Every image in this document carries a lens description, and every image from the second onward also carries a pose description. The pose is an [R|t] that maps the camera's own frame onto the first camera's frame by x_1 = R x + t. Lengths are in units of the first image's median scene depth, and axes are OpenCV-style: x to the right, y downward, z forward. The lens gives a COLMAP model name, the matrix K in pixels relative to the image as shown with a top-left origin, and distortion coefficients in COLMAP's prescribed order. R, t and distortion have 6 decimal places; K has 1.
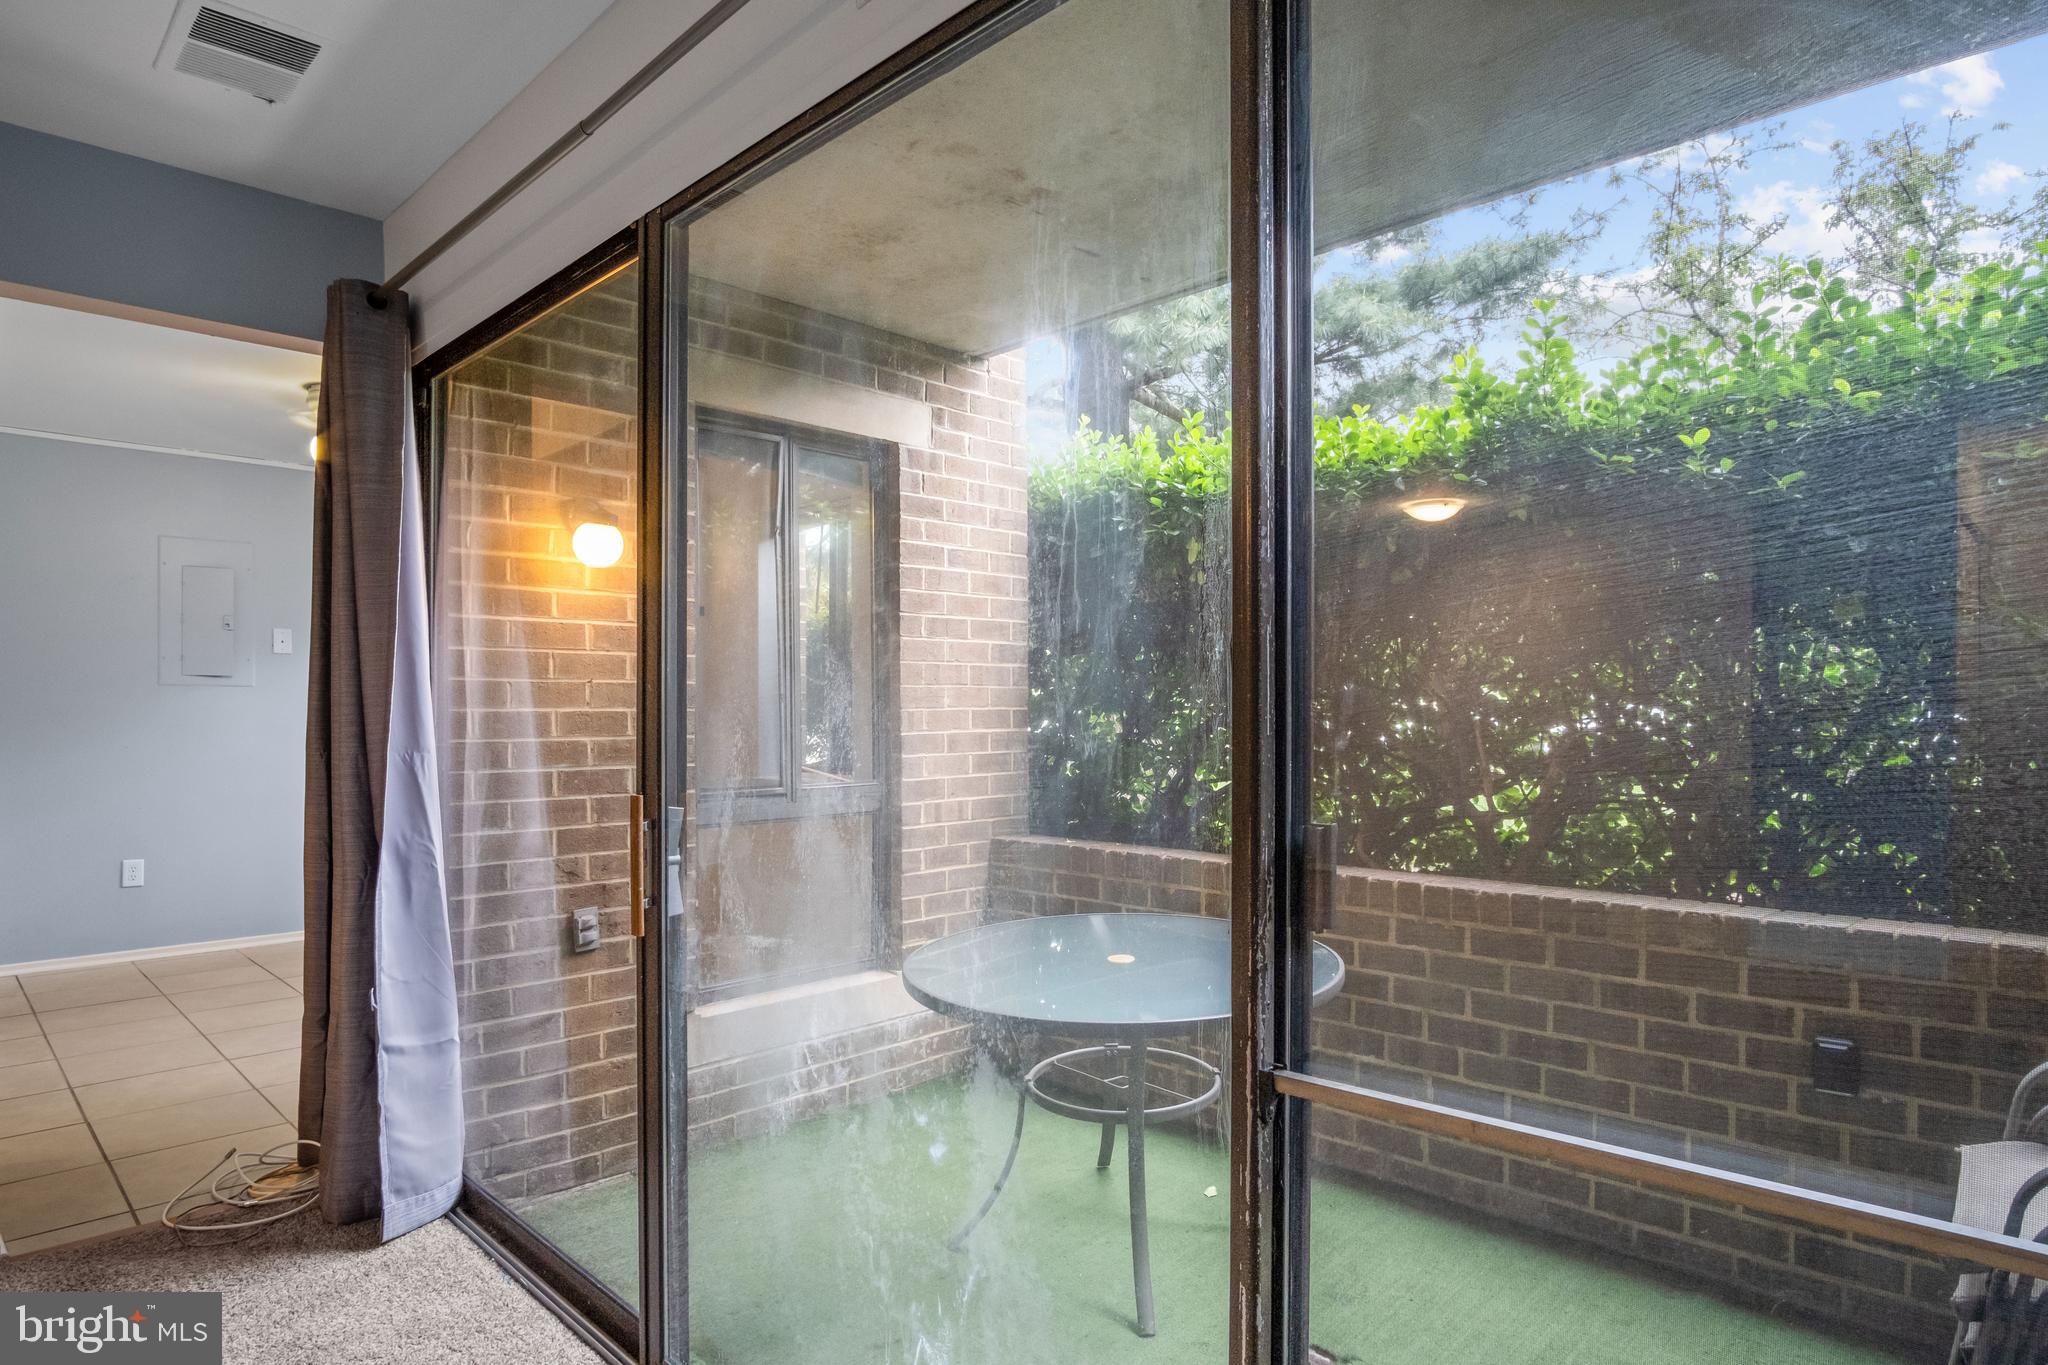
lens RADIAL K [[1158.1, 0, 1027.2], [0, 1158.1, 683.2], [0, 0, 1]] dist [-0.027242, 0.006006]
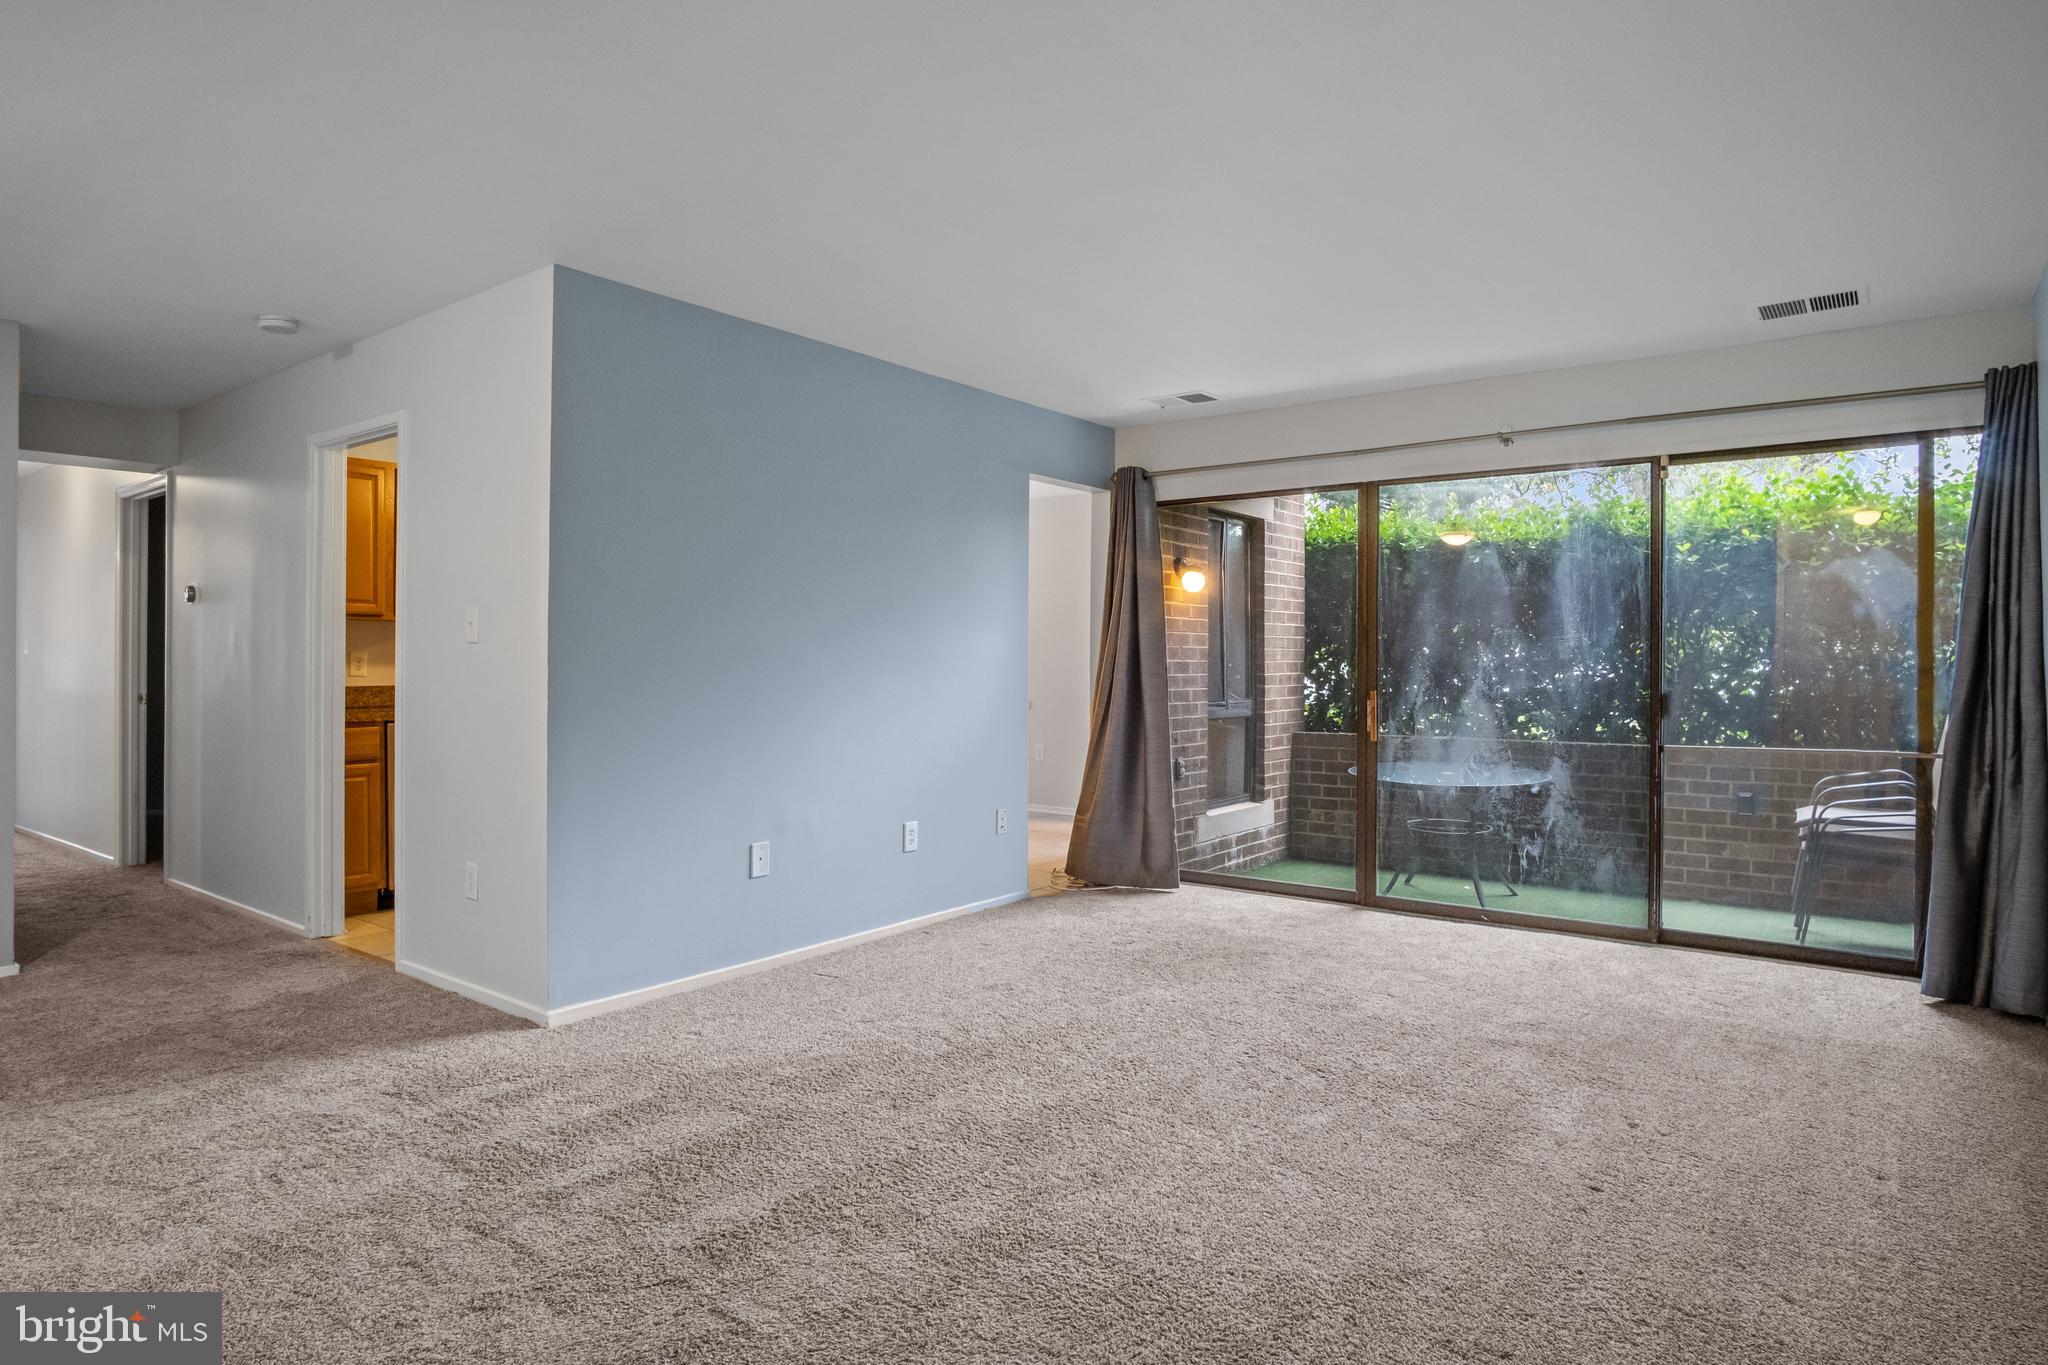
lens RADIAL K [[1158.1, 0, 1017.9], [0, 1158.1, 626.2], [0, 0, 1]] dist [-0.027242, 0.006006]
pose [[0.992242, 0.009764, 0.123937, -1.014862], [-0.008762, 0.999924, -0.008629, -0.020516], [-0.124012, 0.007476, 0.992253, -1.110133]]
